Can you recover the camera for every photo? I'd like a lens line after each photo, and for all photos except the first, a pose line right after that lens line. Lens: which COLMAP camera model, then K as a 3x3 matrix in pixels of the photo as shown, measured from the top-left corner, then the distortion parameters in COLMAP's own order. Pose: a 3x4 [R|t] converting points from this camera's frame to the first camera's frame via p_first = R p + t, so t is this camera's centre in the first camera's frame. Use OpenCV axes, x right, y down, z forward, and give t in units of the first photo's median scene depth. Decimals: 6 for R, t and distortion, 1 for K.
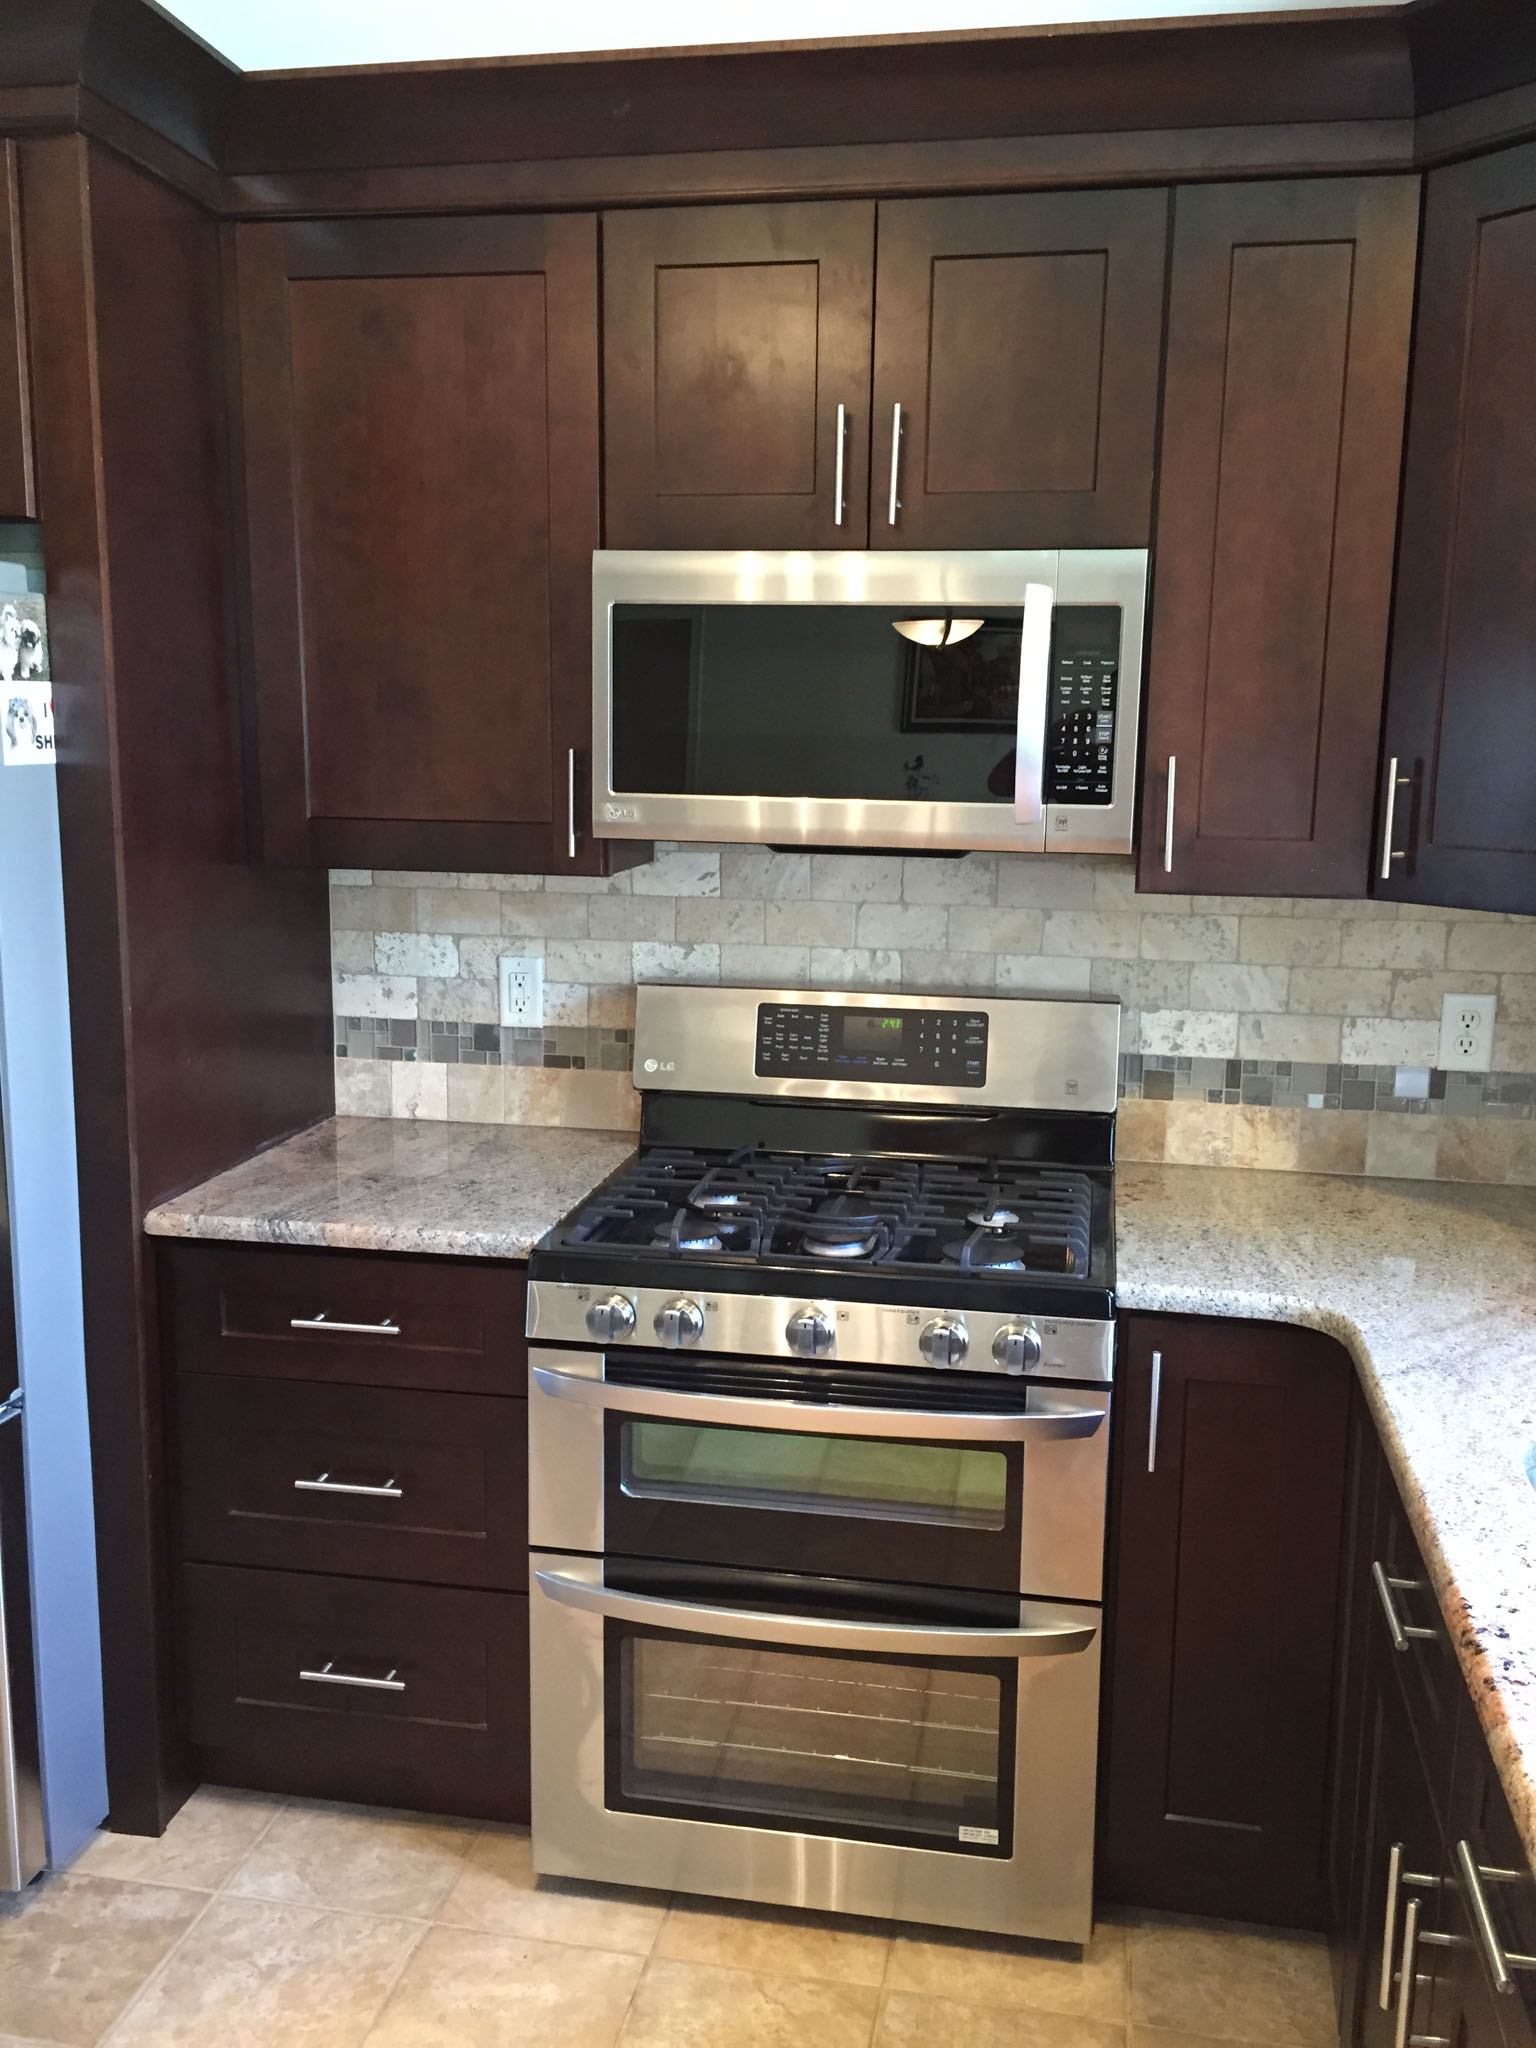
lens RADIAL K [[1749.8, 0, 783.7], [0, 1749.8, 1025.9], [0, 0, 1]] dist [0.093298, -0.132484]
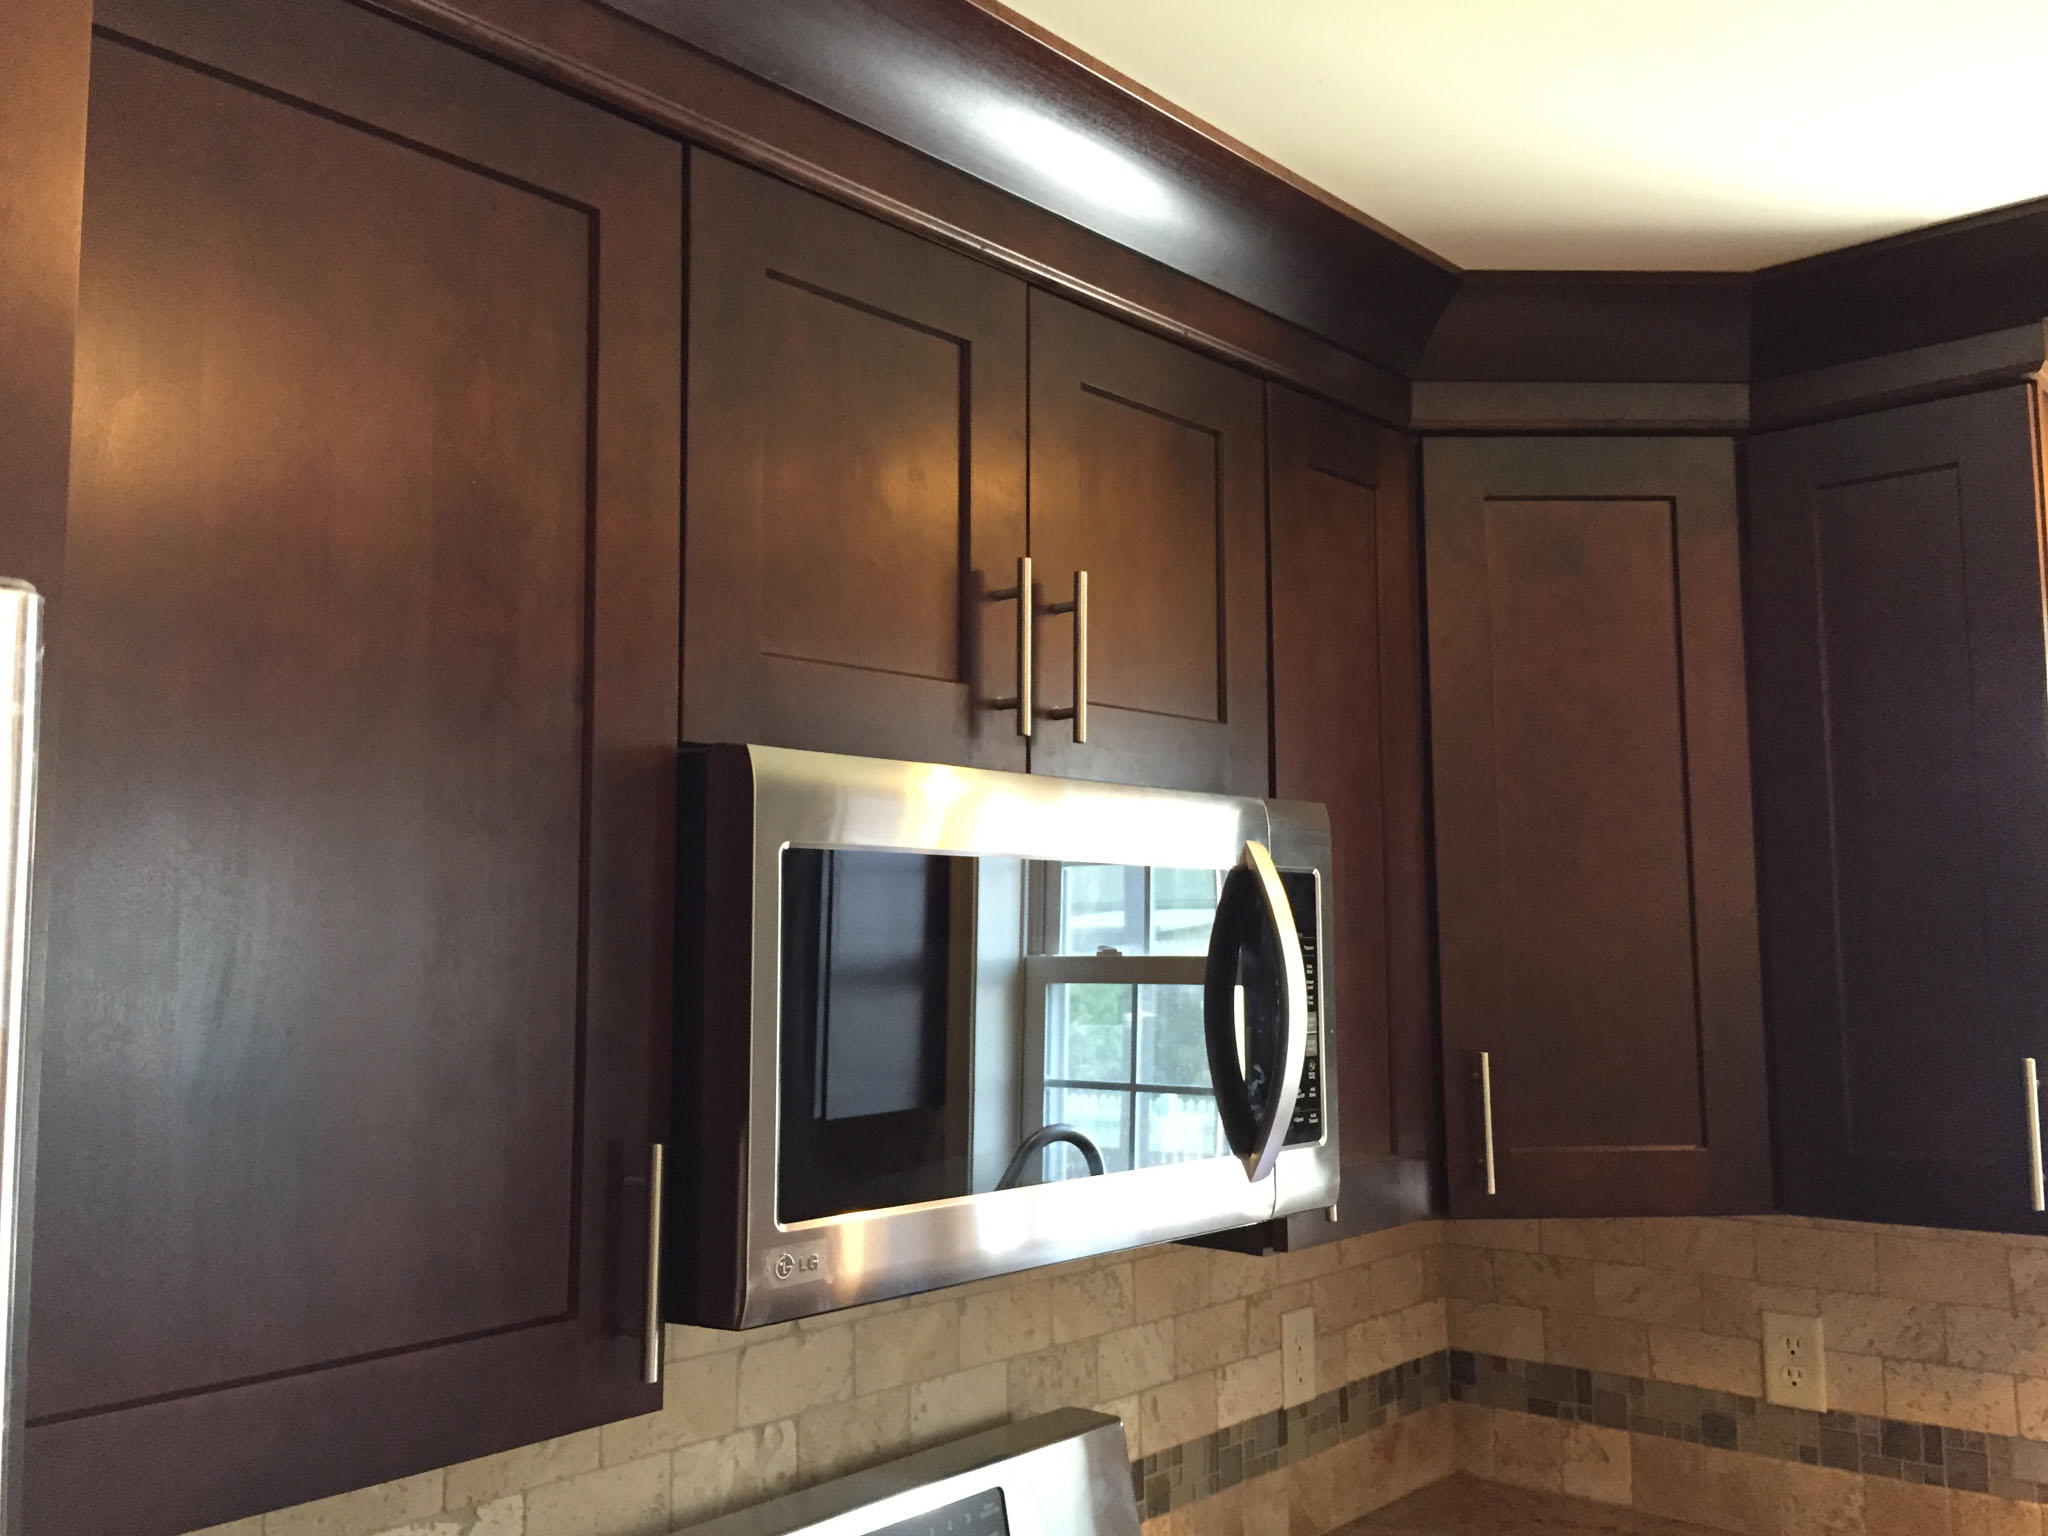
lens RADIAL K [[1774.0, 0, 1030.1], [0, 1774.0, 751.9], [0, 0, 1]] dist [0.083560, -0.119231]
pose [[0.507259, 0.074483, 0.858569, -0.452753], [0.163151, 0.969942, -0.180538, -0.145697], [-0.846209, 0.231656, 0.479860, 0.616531]]
